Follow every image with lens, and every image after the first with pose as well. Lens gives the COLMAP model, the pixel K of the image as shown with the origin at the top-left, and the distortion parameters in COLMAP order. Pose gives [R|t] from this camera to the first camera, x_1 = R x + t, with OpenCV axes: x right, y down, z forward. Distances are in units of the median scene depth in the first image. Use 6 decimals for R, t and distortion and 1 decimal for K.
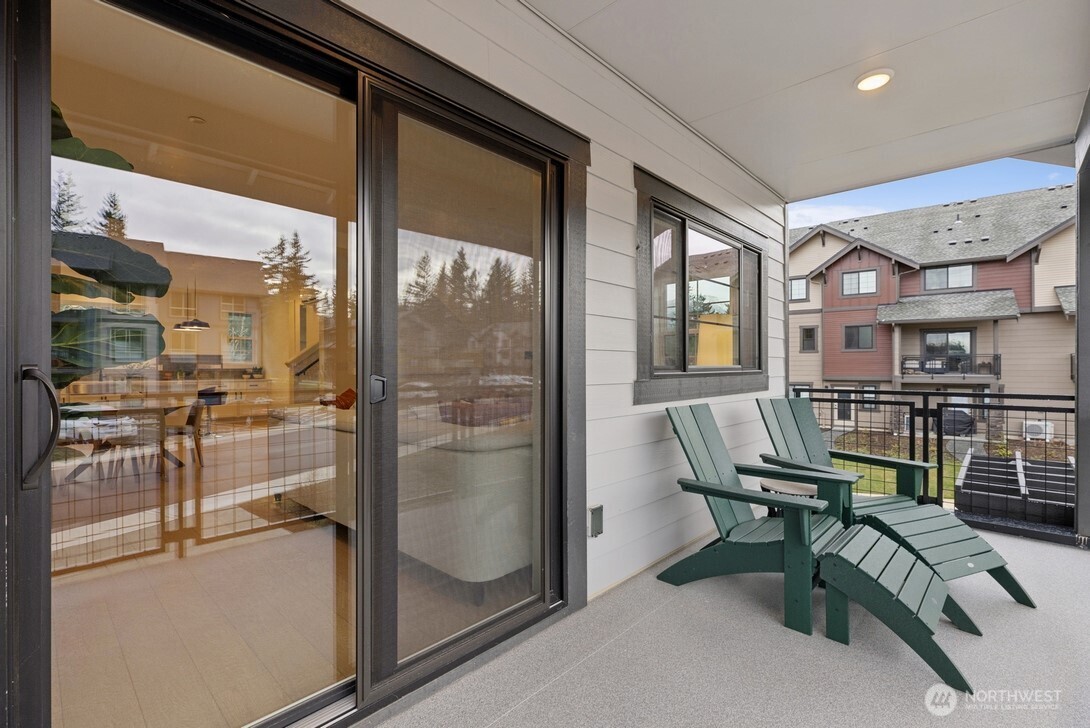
lens RADIAL K [[489.5, 0, 548.1], [0, 489.5, 366.5], [0, 0, 1]] dist [0.003114, -0.000023]
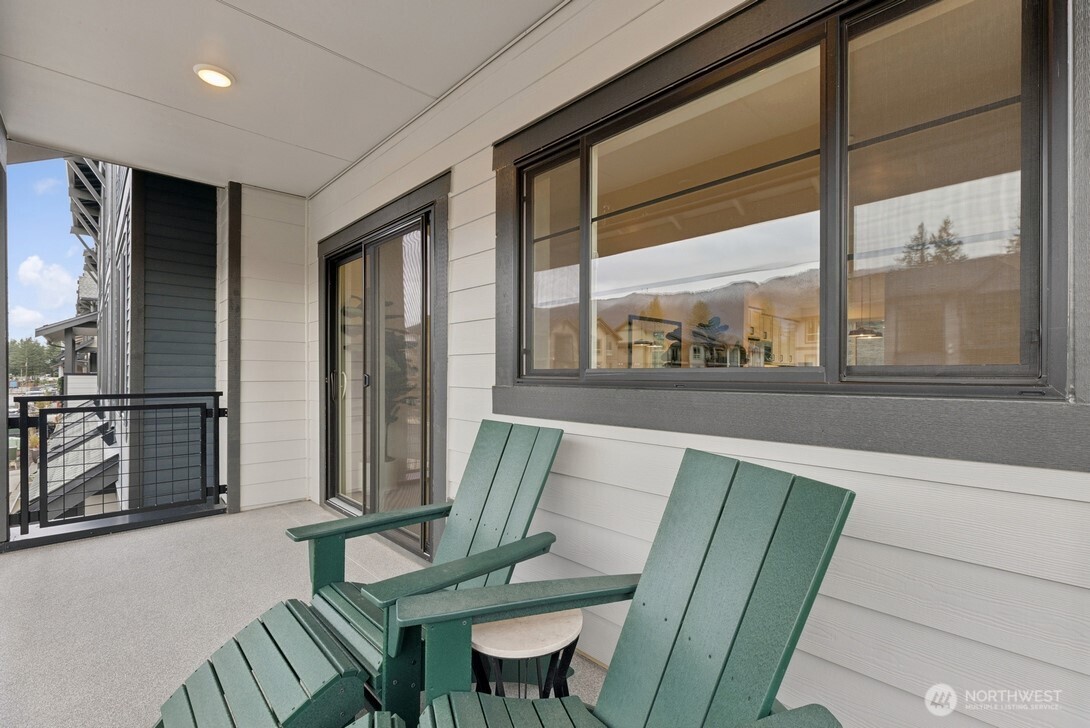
lens RADIAL K [[489.5, 0, 548.1], [0, 489.5, 366.5], [0, 0, 1]] dist [0.003114, -0.000023]
pose [[-0.068250, -0.002070, -0.997666, 1.081165], [0.001685, 0.999996, -0.002190, -0.004836], [0.997667, -0.001831, -0.068246, 1.180403]]
